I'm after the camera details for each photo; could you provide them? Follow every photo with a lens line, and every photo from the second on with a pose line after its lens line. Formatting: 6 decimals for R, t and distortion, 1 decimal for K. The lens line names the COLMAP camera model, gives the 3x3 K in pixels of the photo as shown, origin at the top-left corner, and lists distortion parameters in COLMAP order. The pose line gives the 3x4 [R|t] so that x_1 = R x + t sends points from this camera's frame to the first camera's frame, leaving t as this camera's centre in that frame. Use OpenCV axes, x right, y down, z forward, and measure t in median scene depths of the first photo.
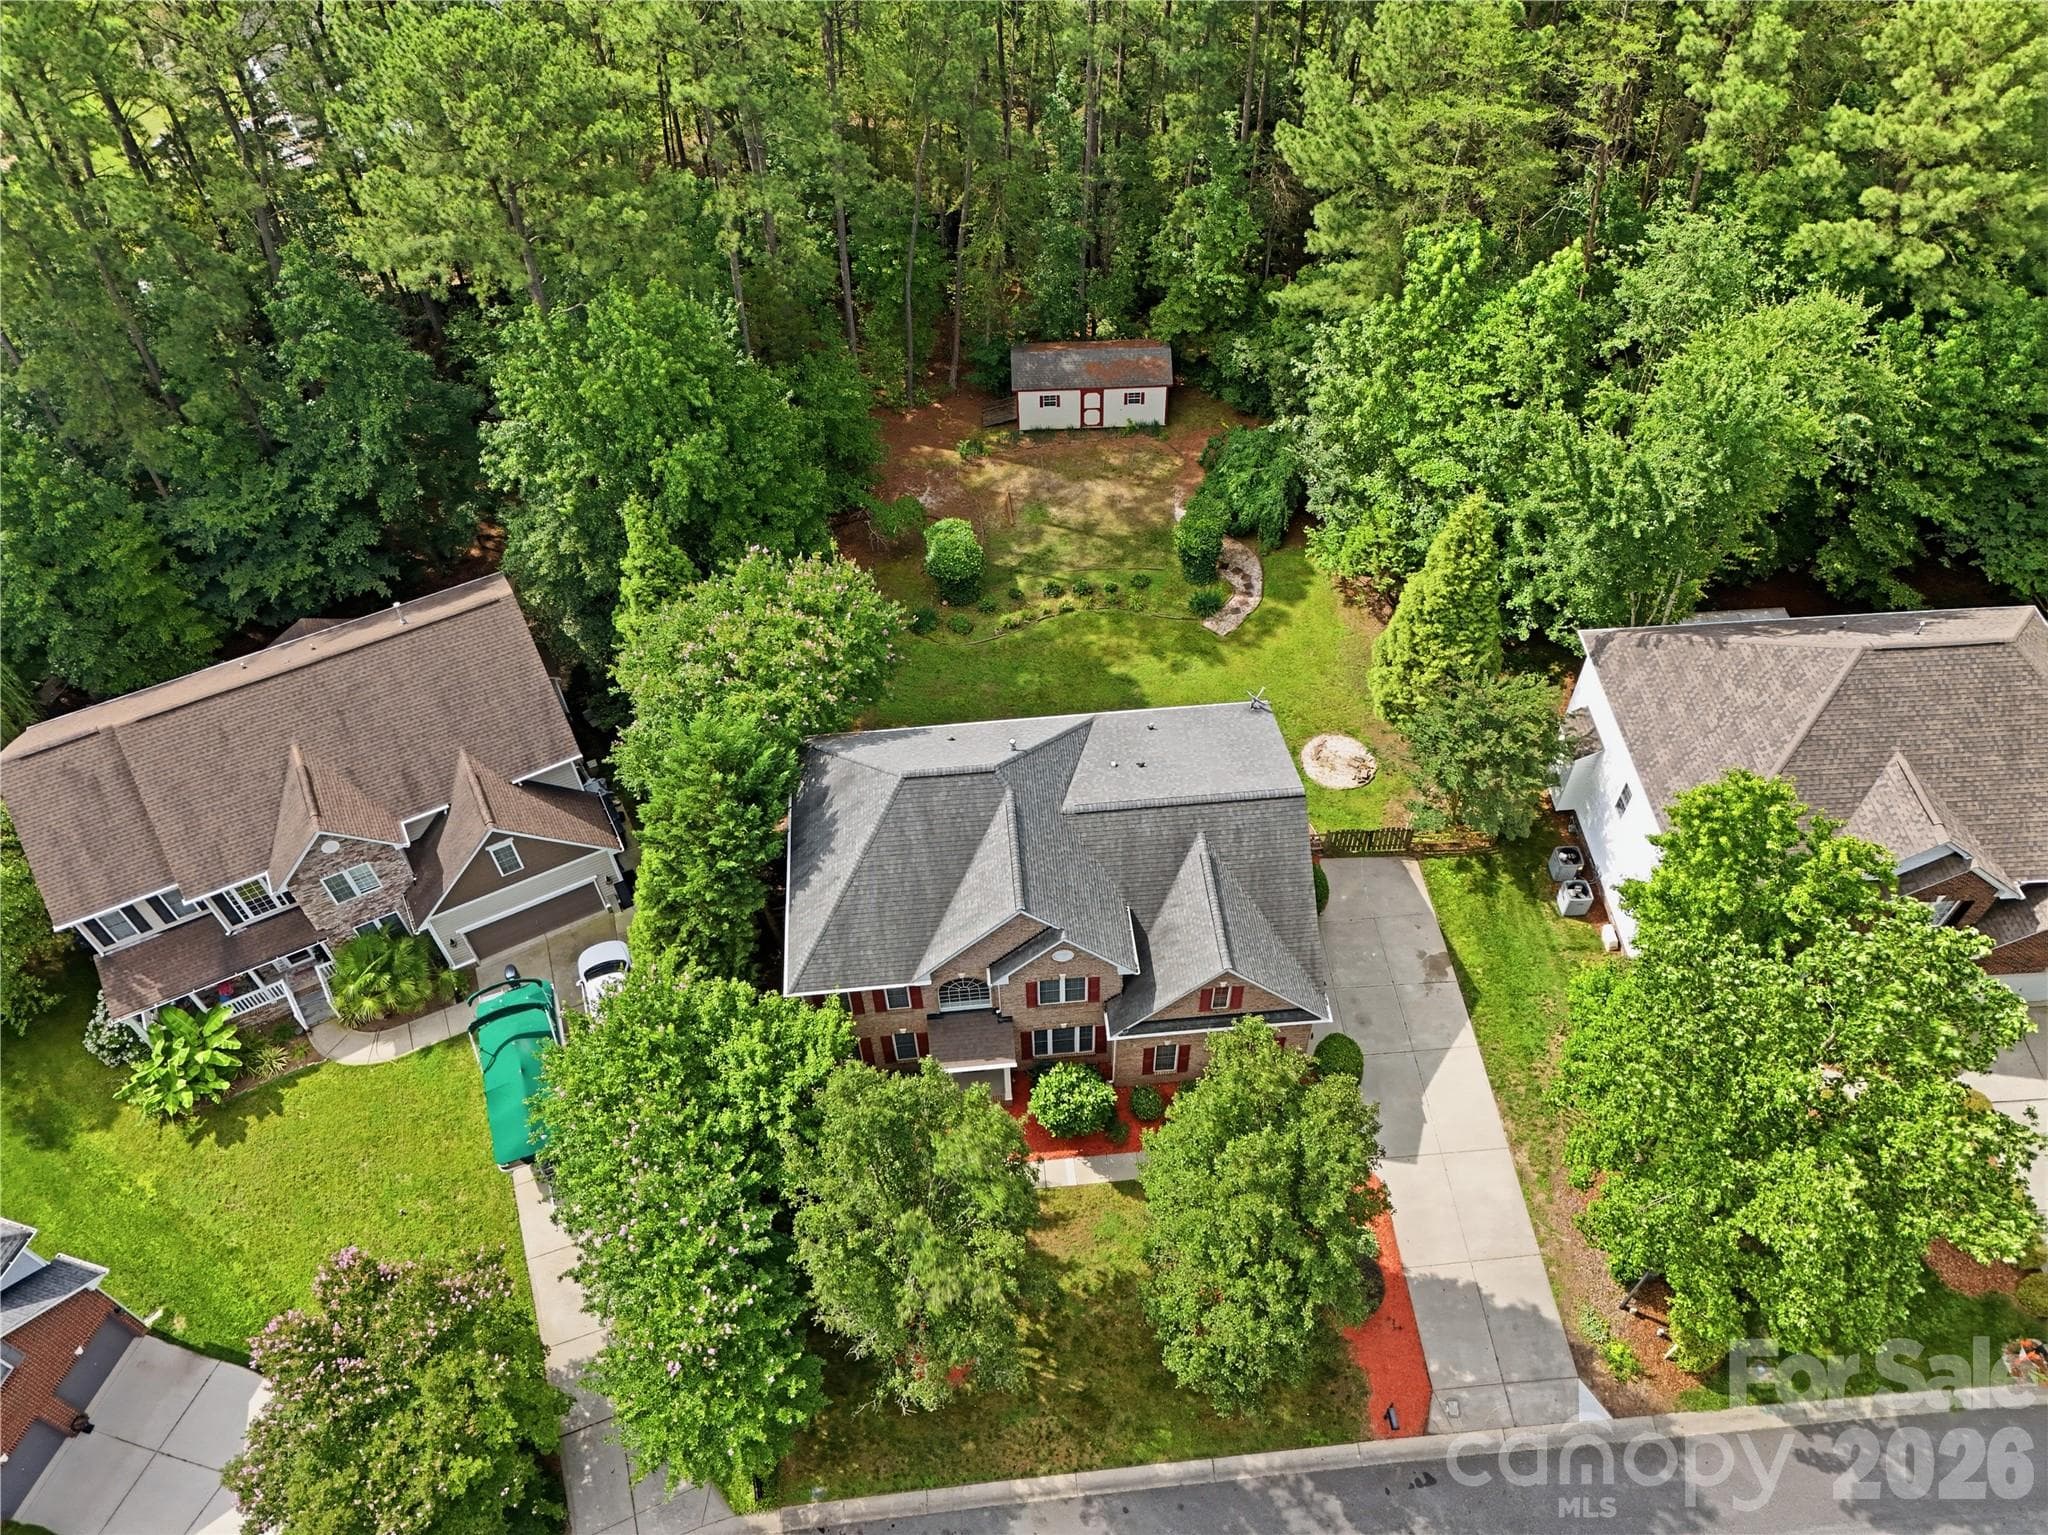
lens RADIAL K [[1507.9, 0, 1024.0], [0, 1507.9, 767.5], [0, 0, 1]] dist [0.083152, -0.081307]
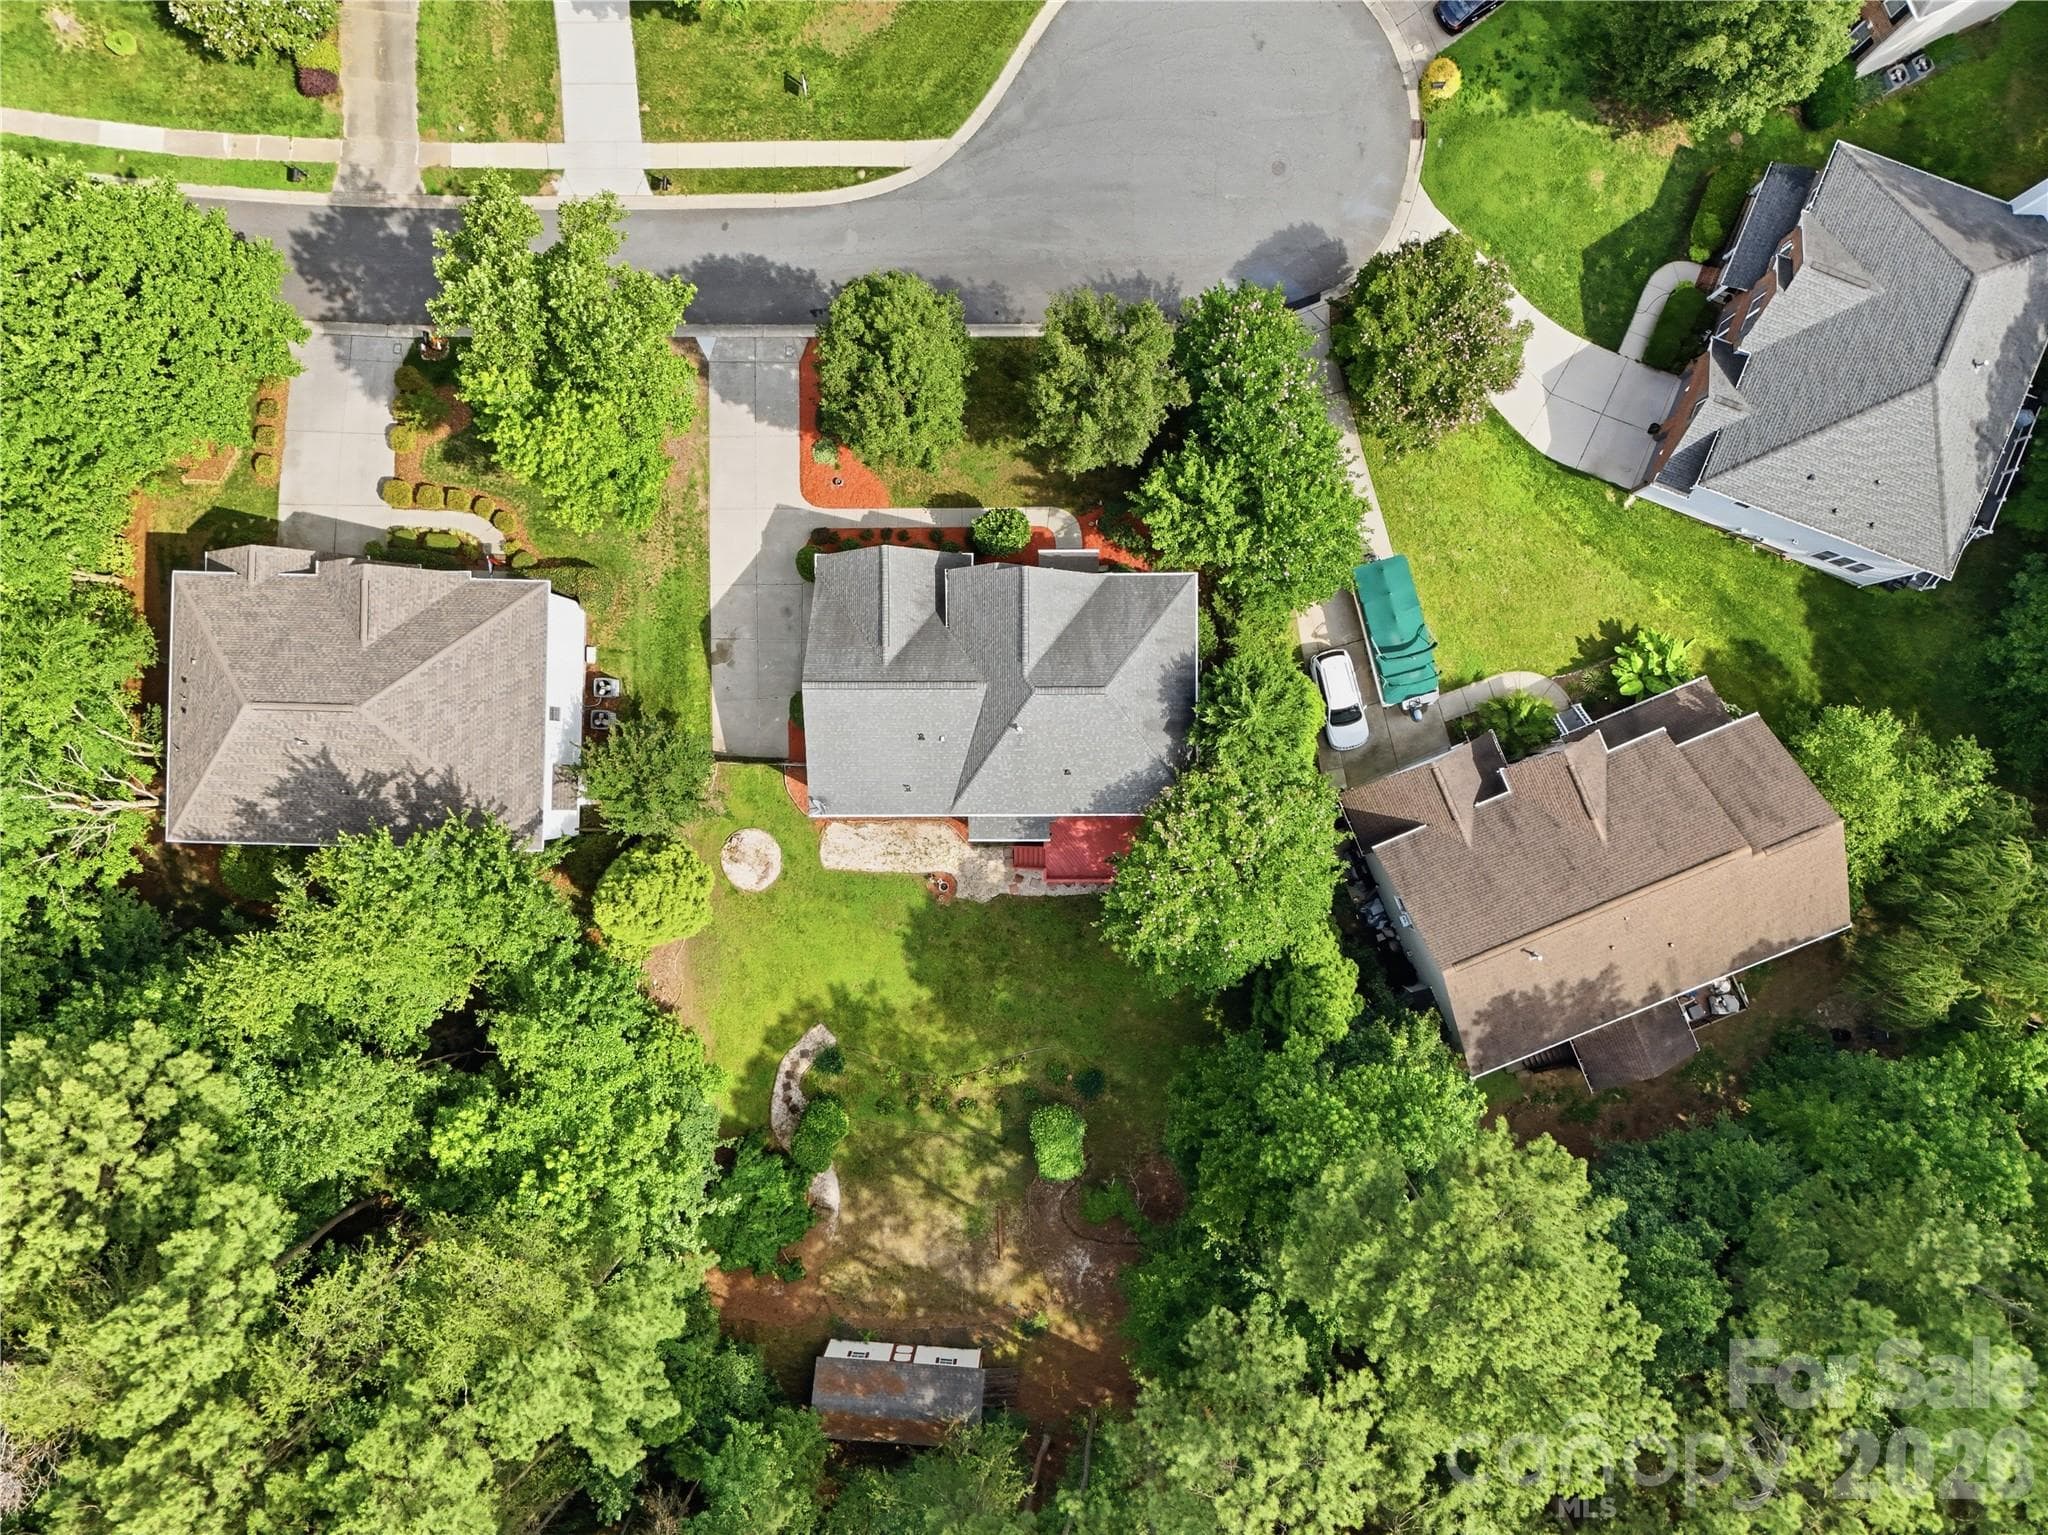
lens RADIAL K [[1507.9, 0, 1024.0], [0, 1507.9, 767.5], [0, 0, 1]] dist [0.083152, -0.081307]
pose [[-0.995703, -0.077018, 0.051421, -0.069348], [0.092016, -0.760226, 0.643109, -0.761931], [-0.010439, 0.645077, 0.764046, 0.036923]]
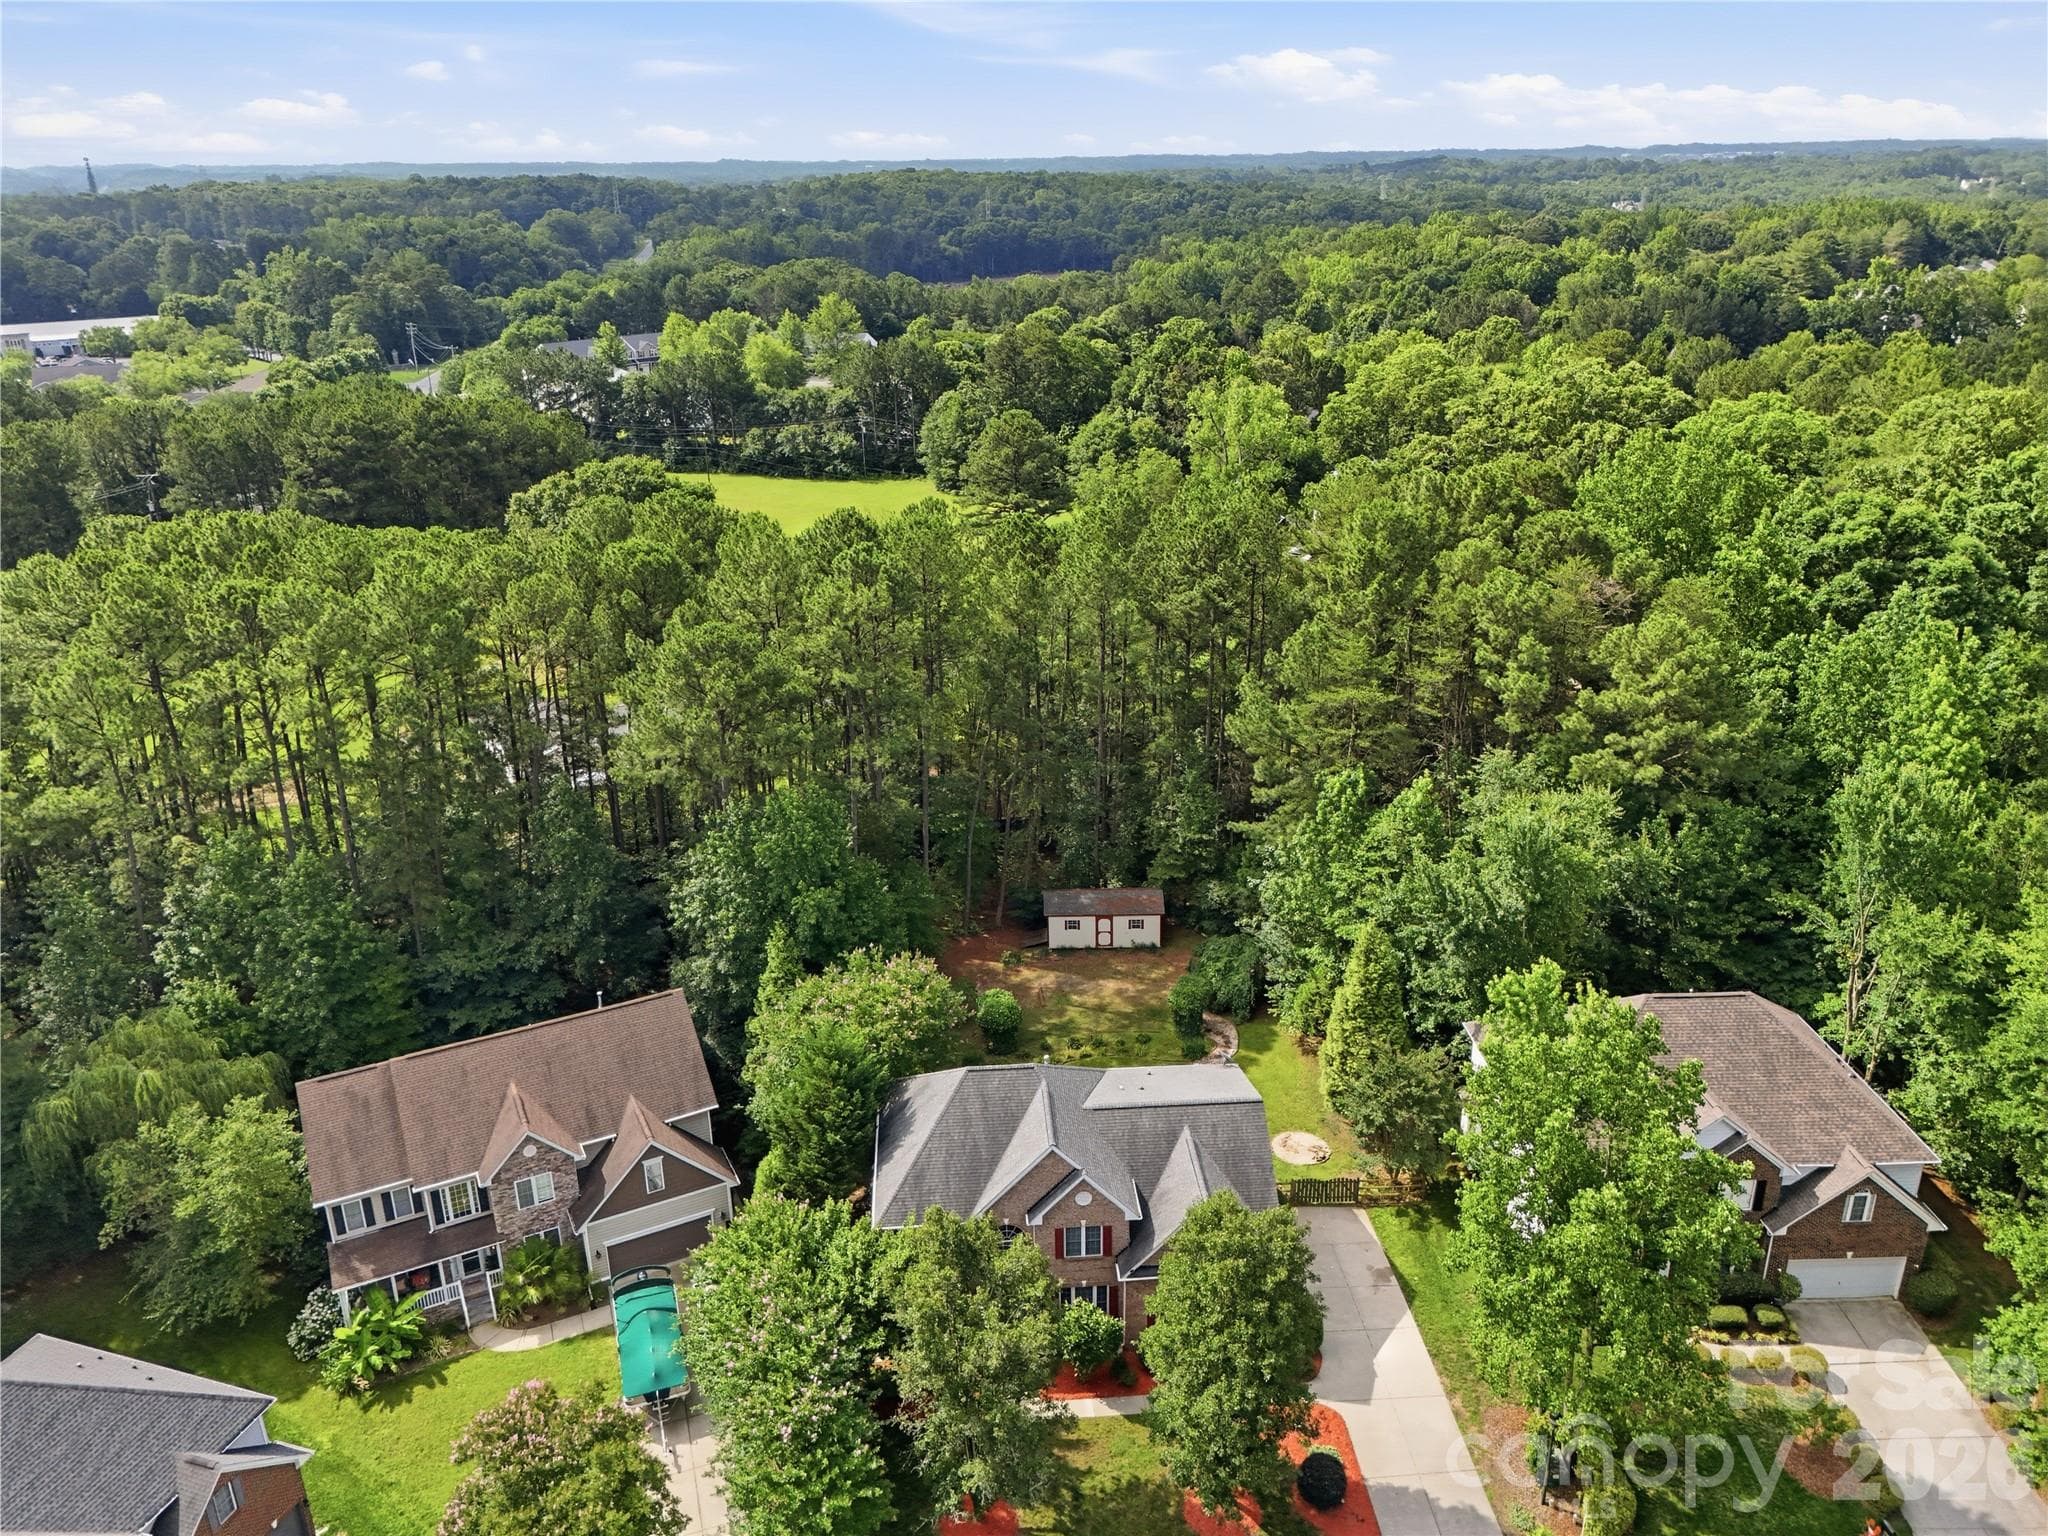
lens RADIAL K [[1507.9, 0, 1024.0], [0, 1507.9, 768.0], [0, 0, 1]] dist [0.083152, -0.081307]
pose [[0.999803, 0.013189, -0.014803, -0.009814], [-0.018678, 0.877016, -0.480099, 0.362488], [0.006650, 0.480281, 0.877090, -0.295997]]
